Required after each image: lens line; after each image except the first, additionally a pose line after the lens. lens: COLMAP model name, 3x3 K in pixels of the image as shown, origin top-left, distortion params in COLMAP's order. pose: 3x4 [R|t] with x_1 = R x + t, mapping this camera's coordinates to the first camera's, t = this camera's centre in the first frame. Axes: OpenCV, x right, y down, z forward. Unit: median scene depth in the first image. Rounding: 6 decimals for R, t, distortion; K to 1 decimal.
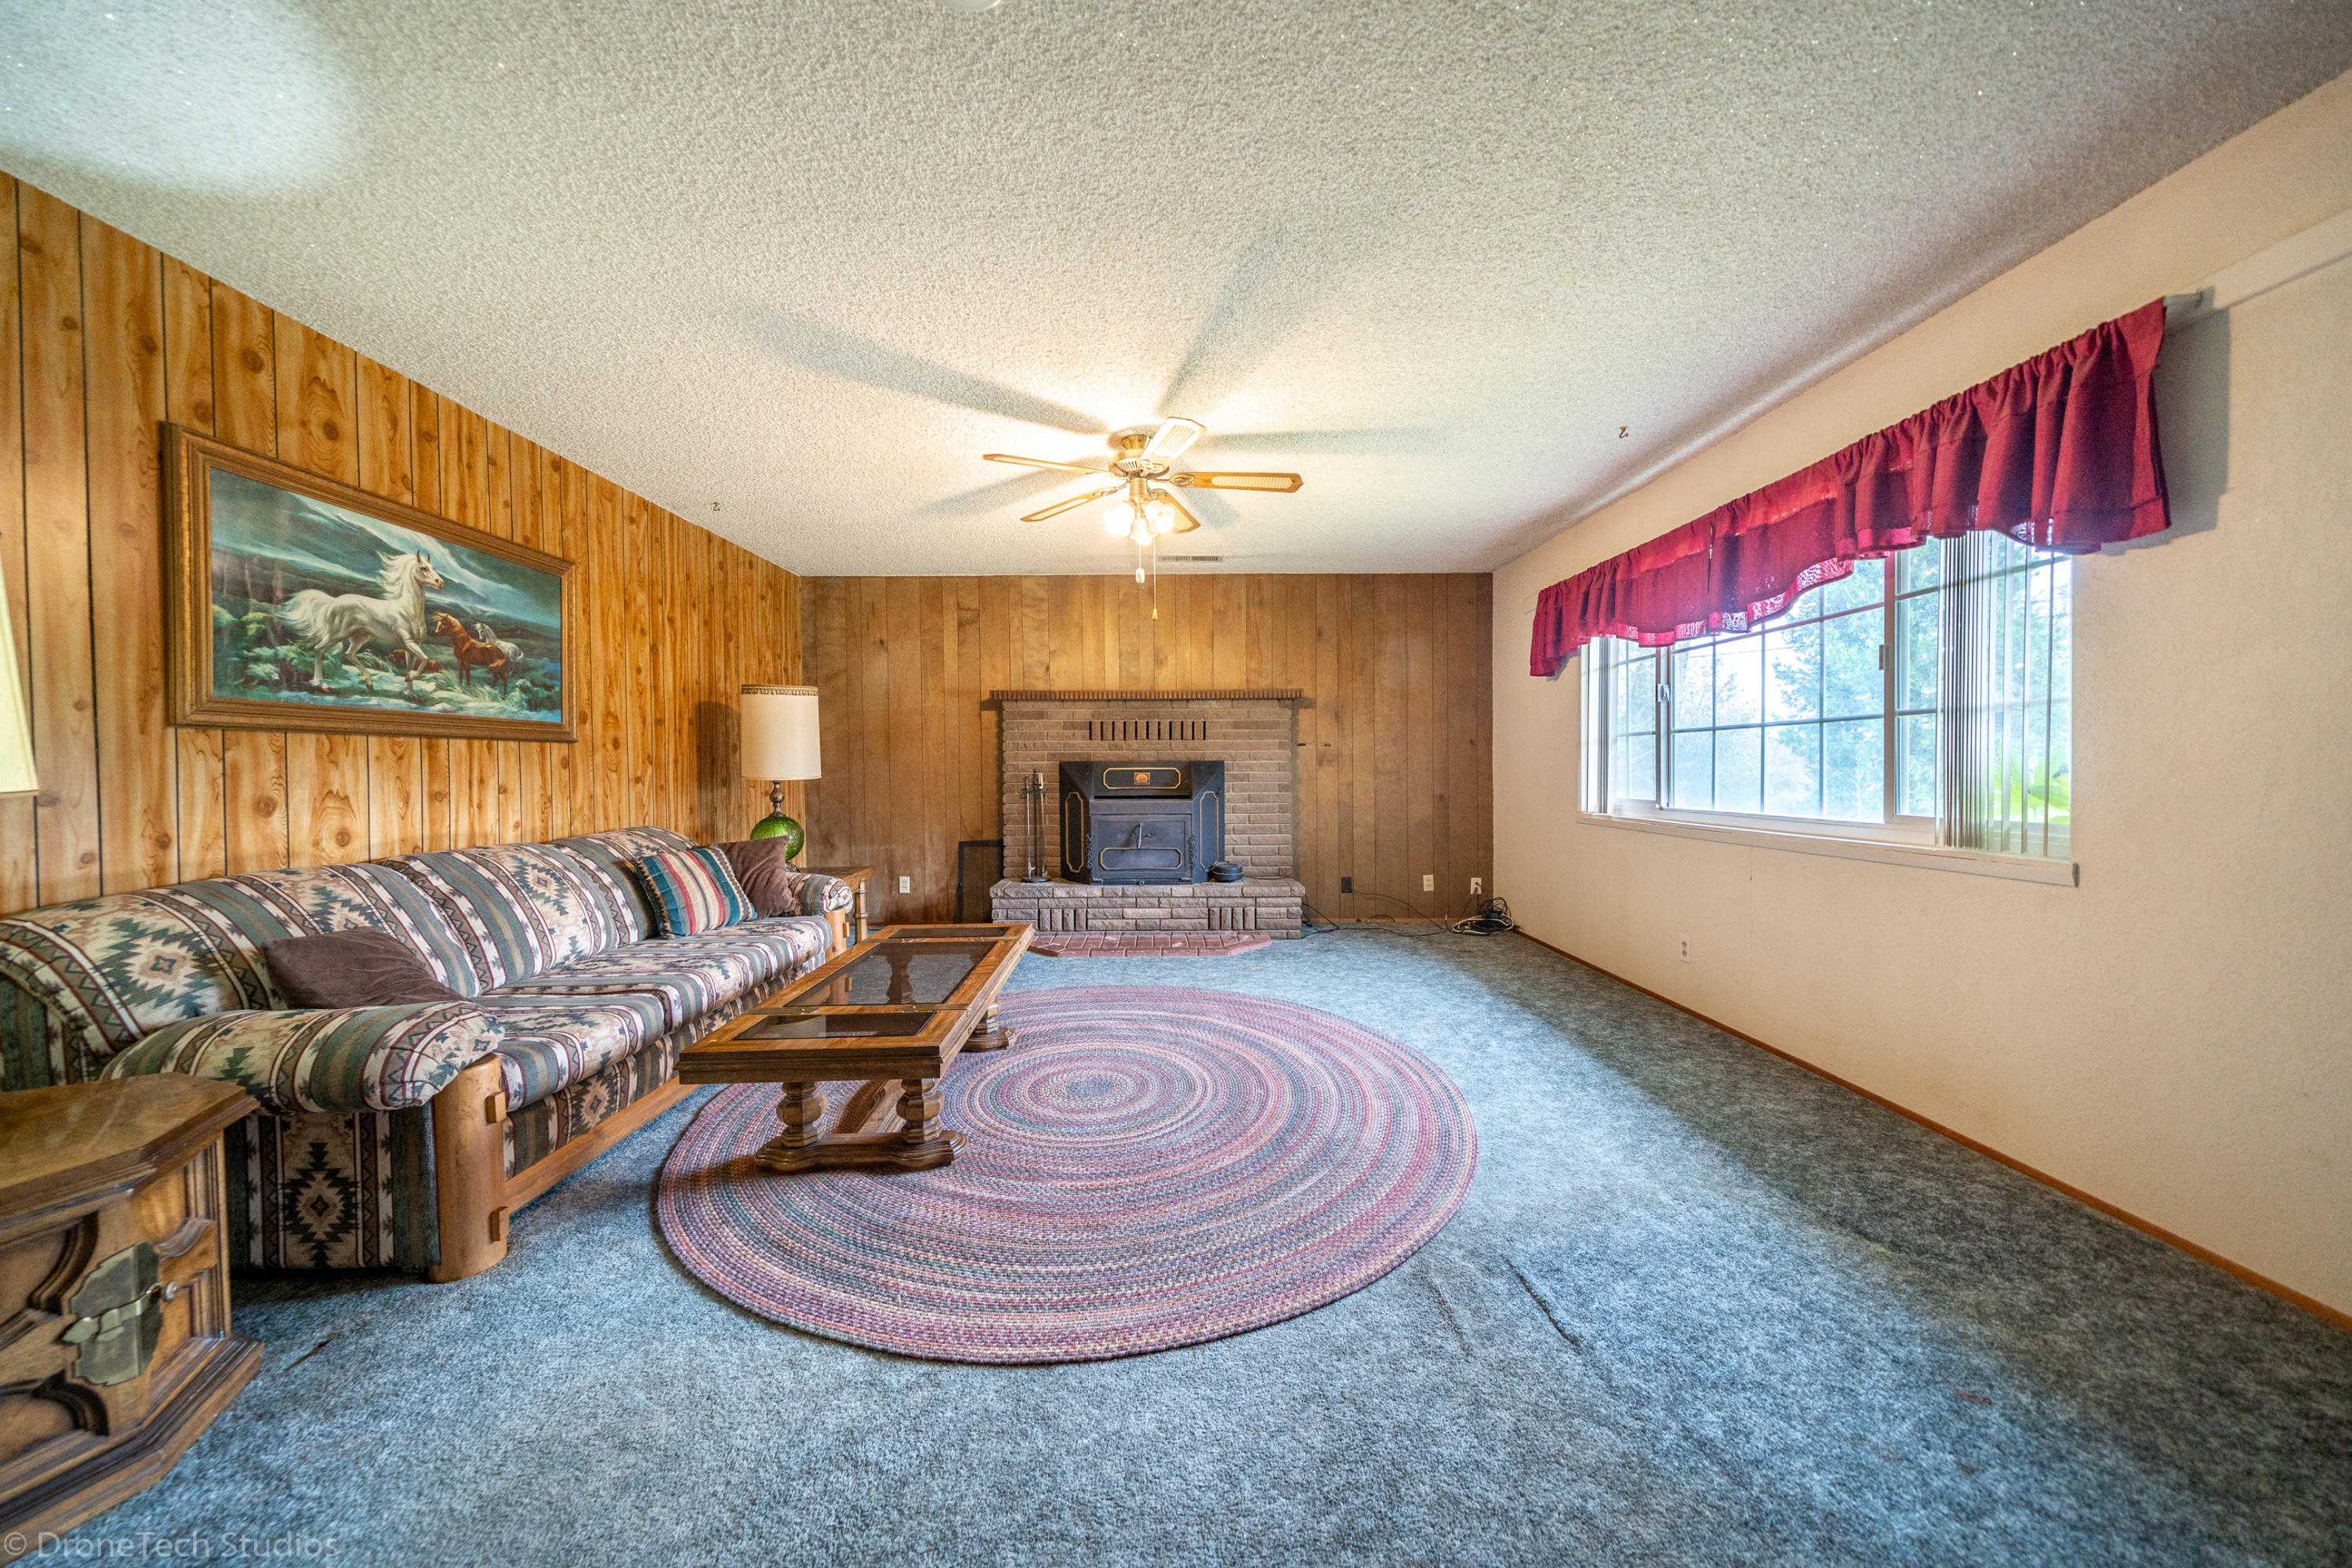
lens RADIAL K [[814.6, 0, 1146.5], [0, 814.6, 783.2], [0, 0, 1]] dist [-0.001032, -0.000536]
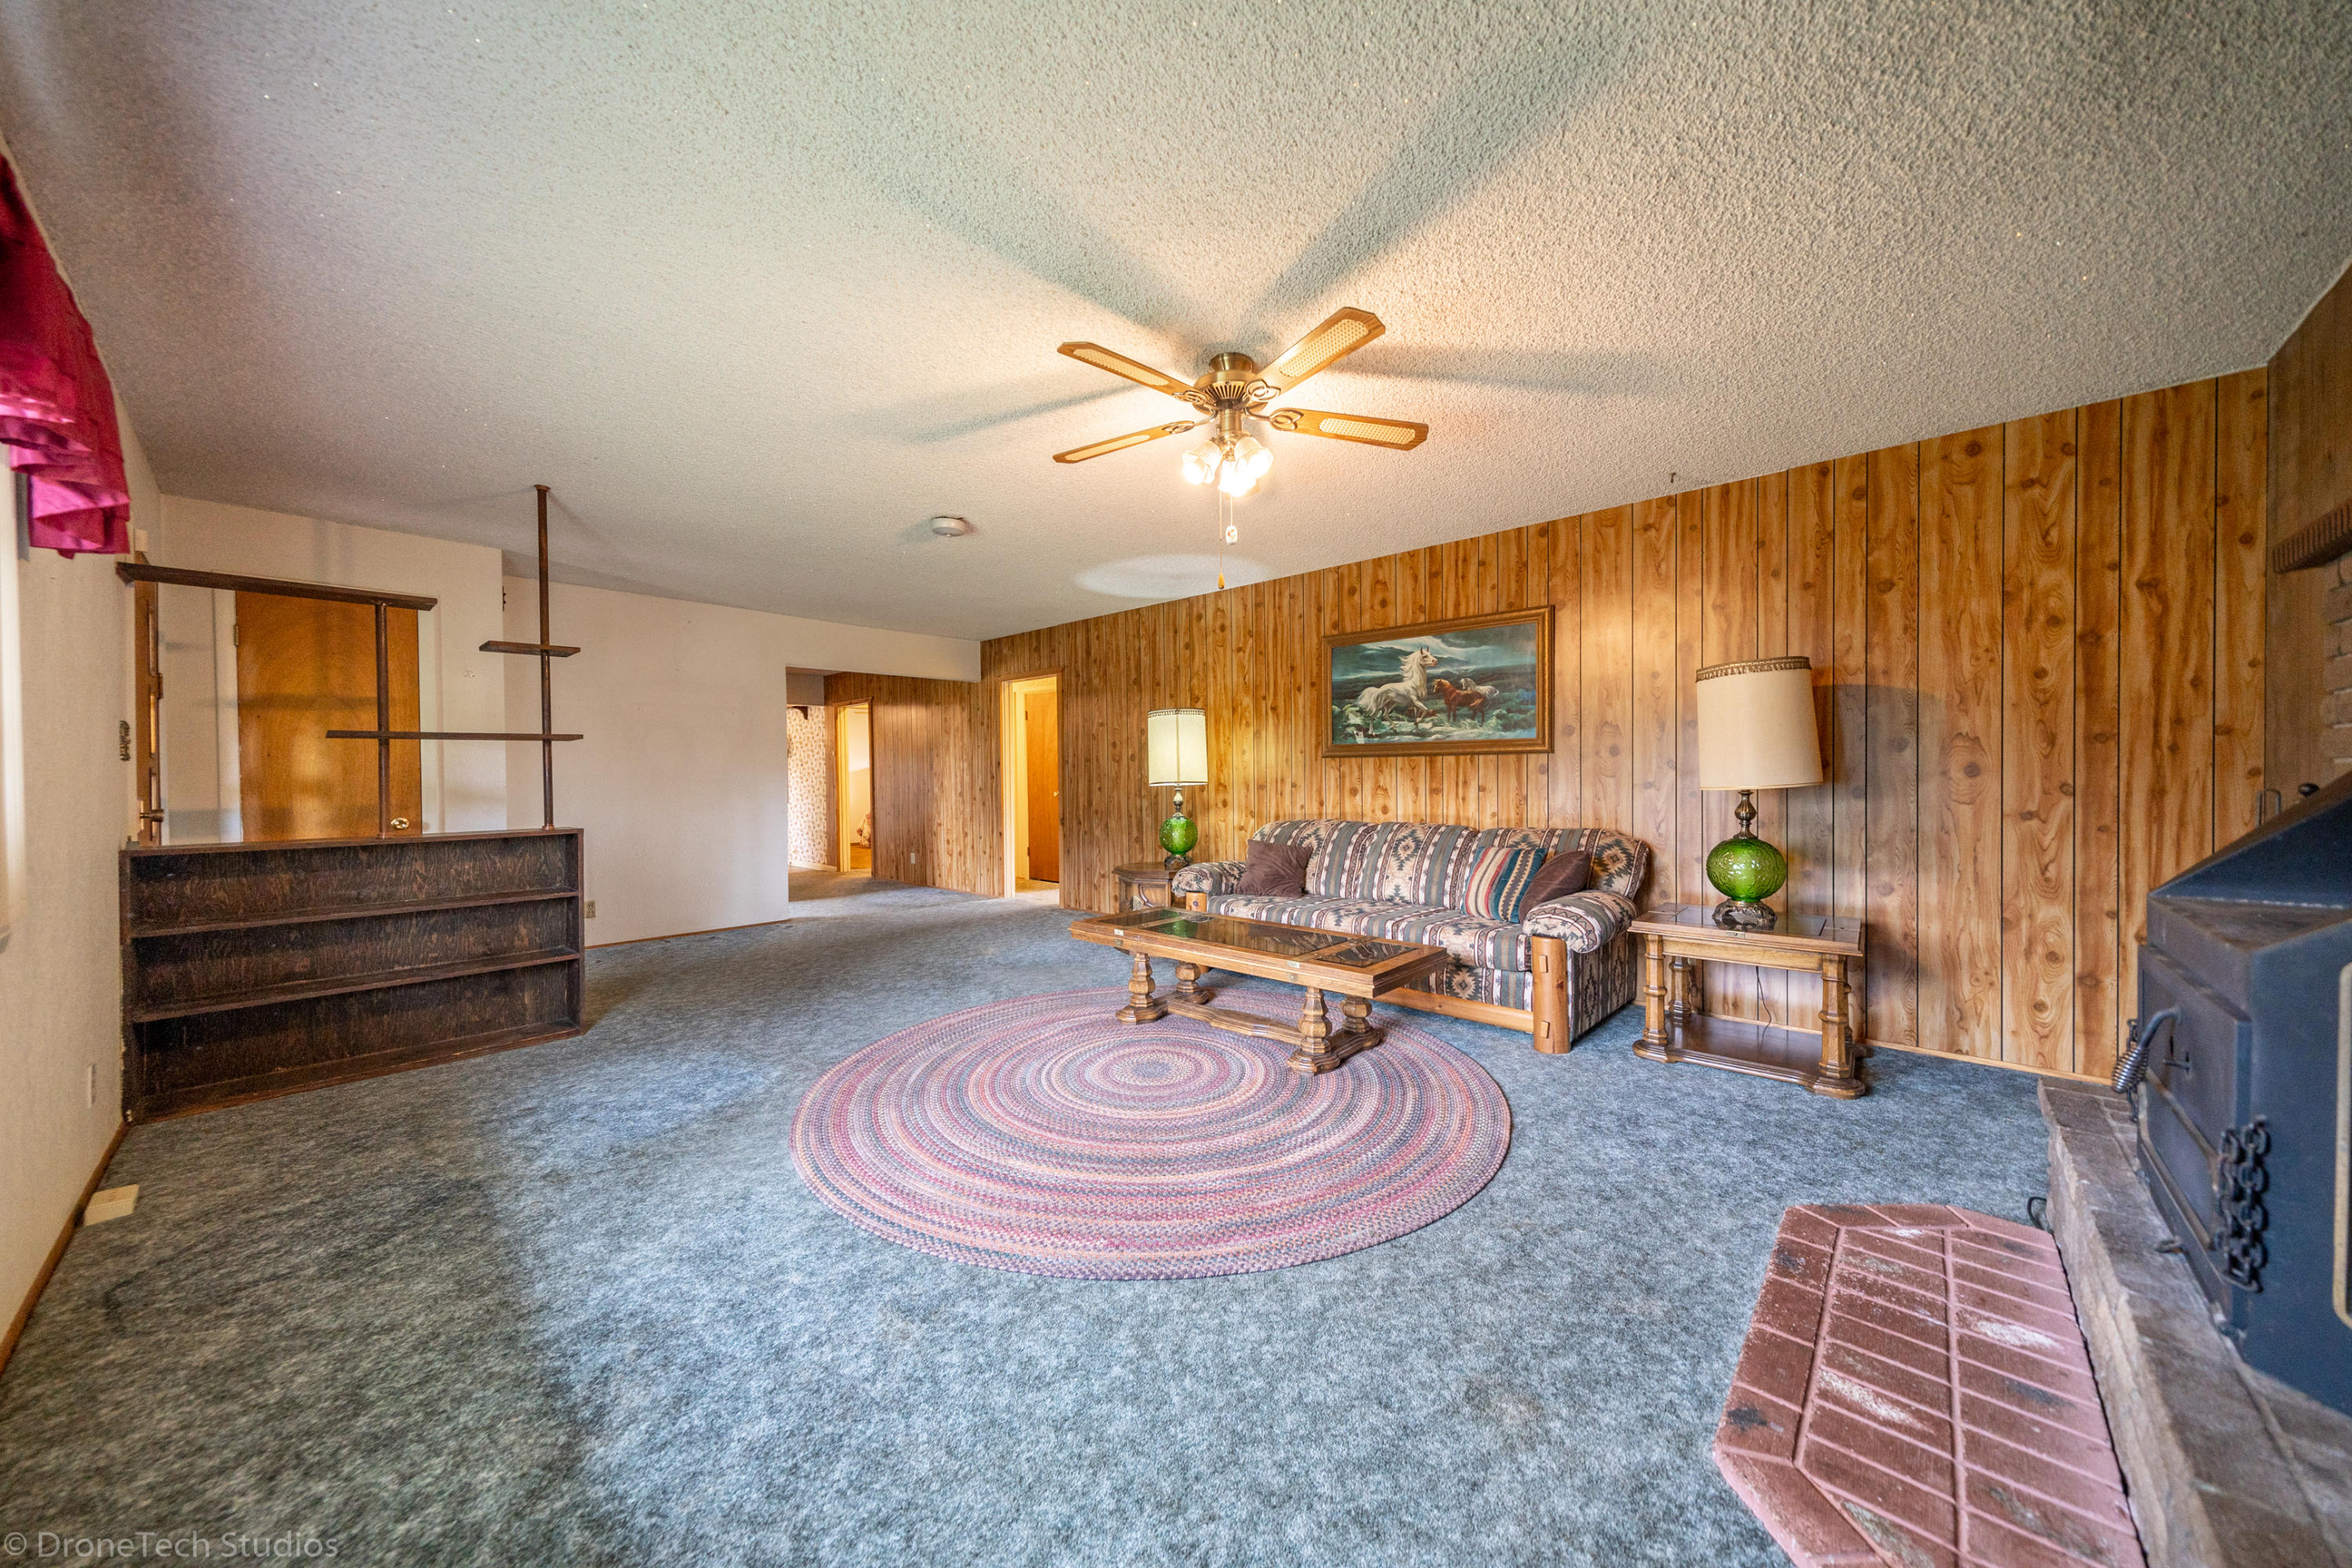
lens RADIAL K [[814.6, 0, 1184.2], [0, 814.6, 788.5], [0, 0, 1]] dist [-0.001032, -0.000536]
pose [[-0.667242, 0.021878, -0.744520, 0.649843], [-0.006887, 0.999345, 0.035538, -0.041309], [0.744809, 0.028840, -0.666654, 1.599083]]
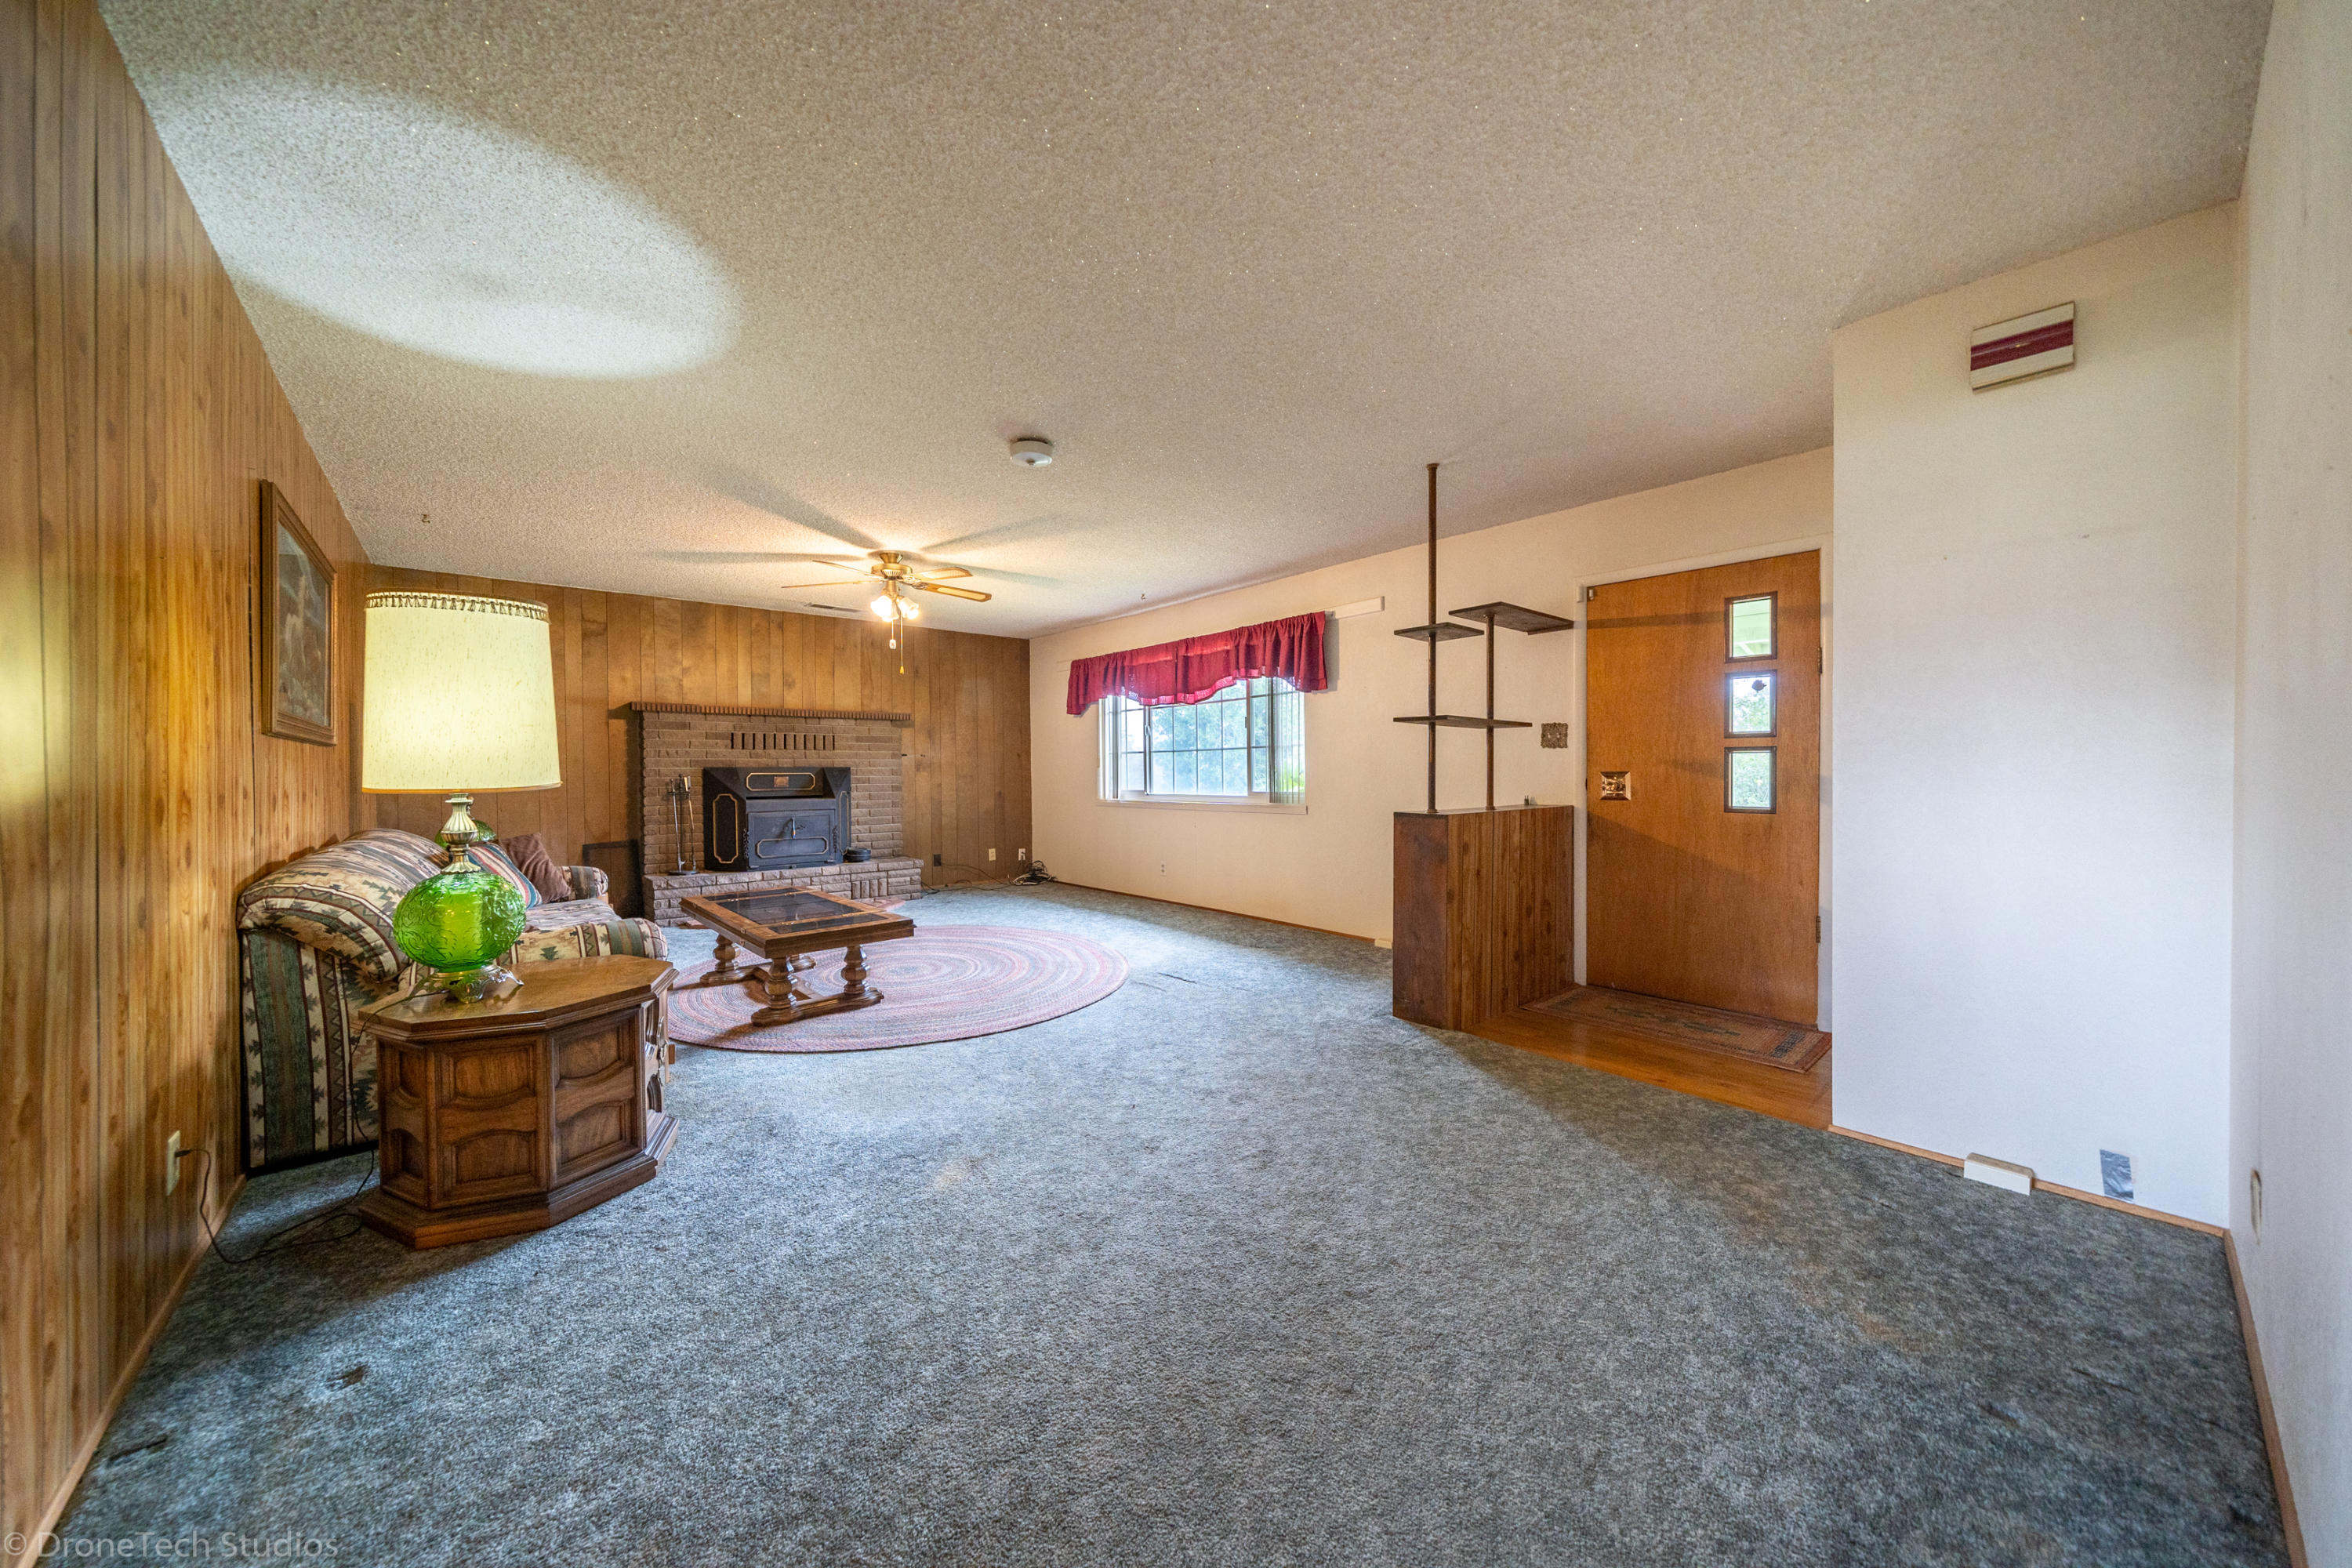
lens RADIAL K [[814.6, 0, 1152.7], [0, 814.6, 779.0], [0, 0, 1]] dist [-0.001032, -0.000536]
pose [[0.769613, -0.005980, 0.638483, -0.668824], [0.015909, 0.999825, -0.009812, 0.020279], [-0.638312, 0.017709, 0.769574, -0.517844]]
